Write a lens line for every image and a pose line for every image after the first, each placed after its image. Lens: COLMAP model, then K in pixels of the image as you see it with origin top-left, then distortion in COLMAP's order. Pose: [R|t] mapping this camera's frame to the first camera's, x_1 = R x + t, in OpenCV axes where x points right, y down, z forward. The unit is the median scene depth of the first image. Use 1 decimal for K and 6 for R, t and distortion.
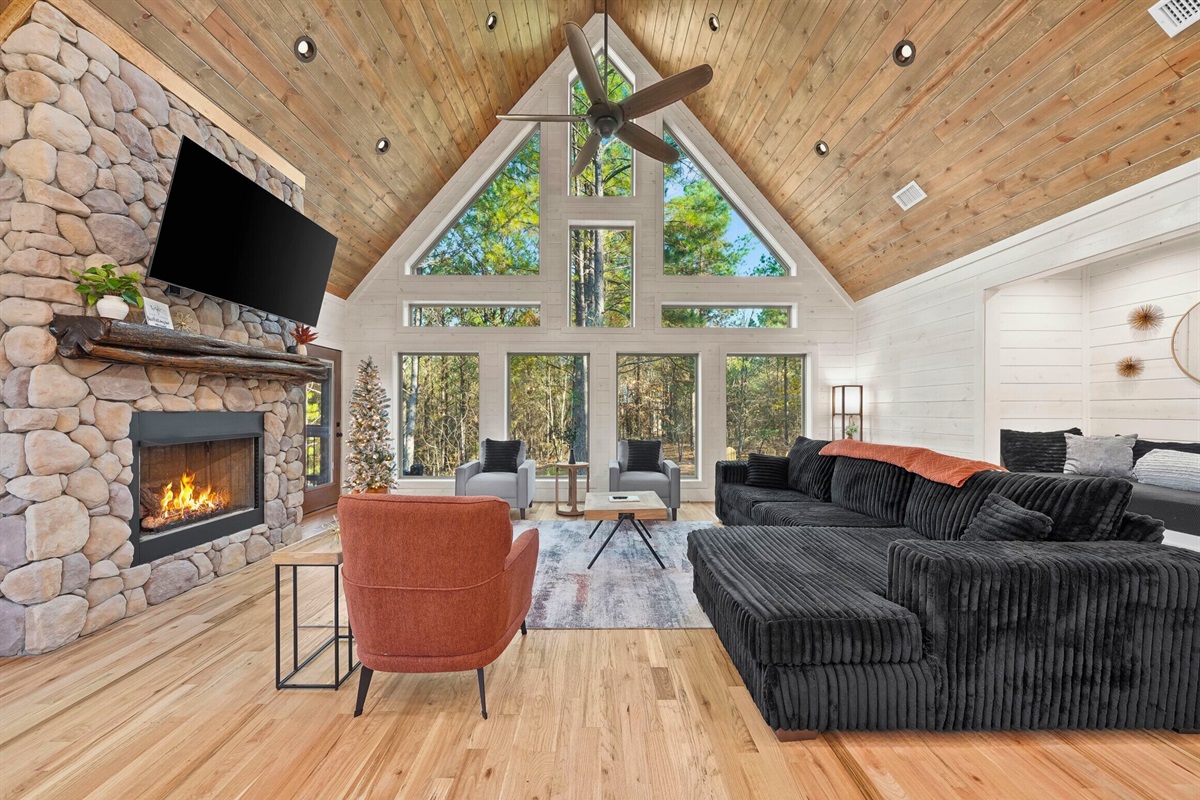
lens RADIAL K [[419.8, 0, 603.6], [0, 419.8, 409.1], [0, 0, 1]] dist [-0.008494, 0.000861]
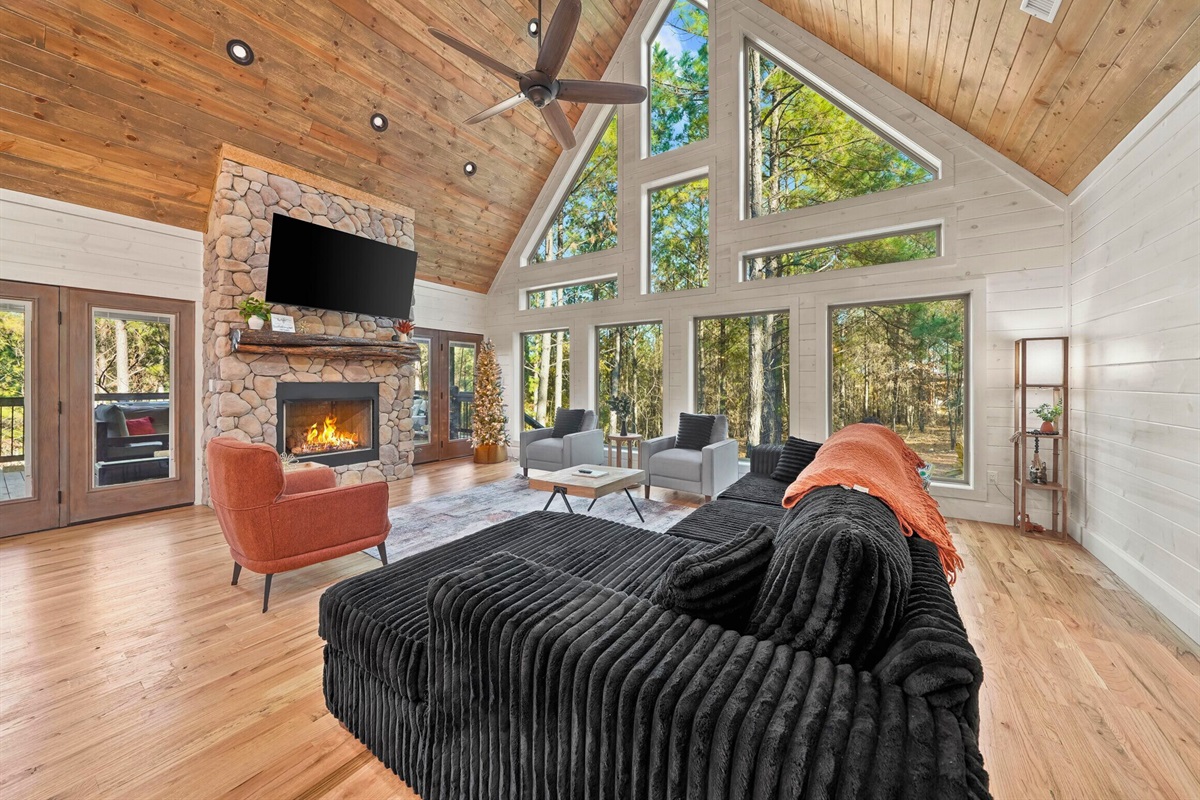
lens RADIAL K [[419.8, 0, 602.4], [0, 419.8, 381.4], [0, 0, 1]] dist [-0.008494, 0.000861]
pose [[0.828386, -0.002521, -0.560152, 0.663844], [0.004344, 0.999989, 0.001925, 0.003533], [0.560141, -0.004028, 0.828388, 0.247903]]
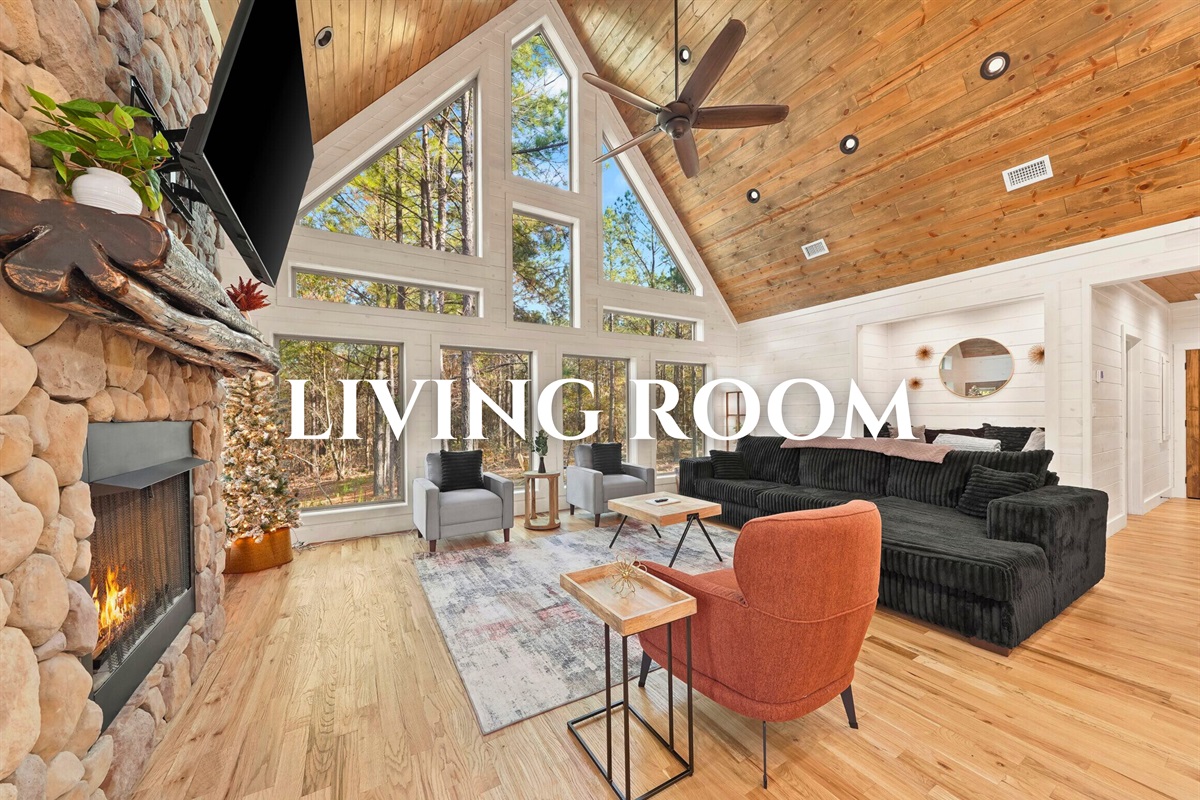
lens RADIAL K [[419.8, 0, 594.3], [0, 419.8, 414.2], [0, 0, 1]] dist [-0.008494, 0.000861]
pose [[0.870591, -0.010084, 0.491904, -0.654390], [0.008120, 0.999948, 0.006128, -0.002007], [-0.491940, -0.001341, 0.870628, 0.230687]]
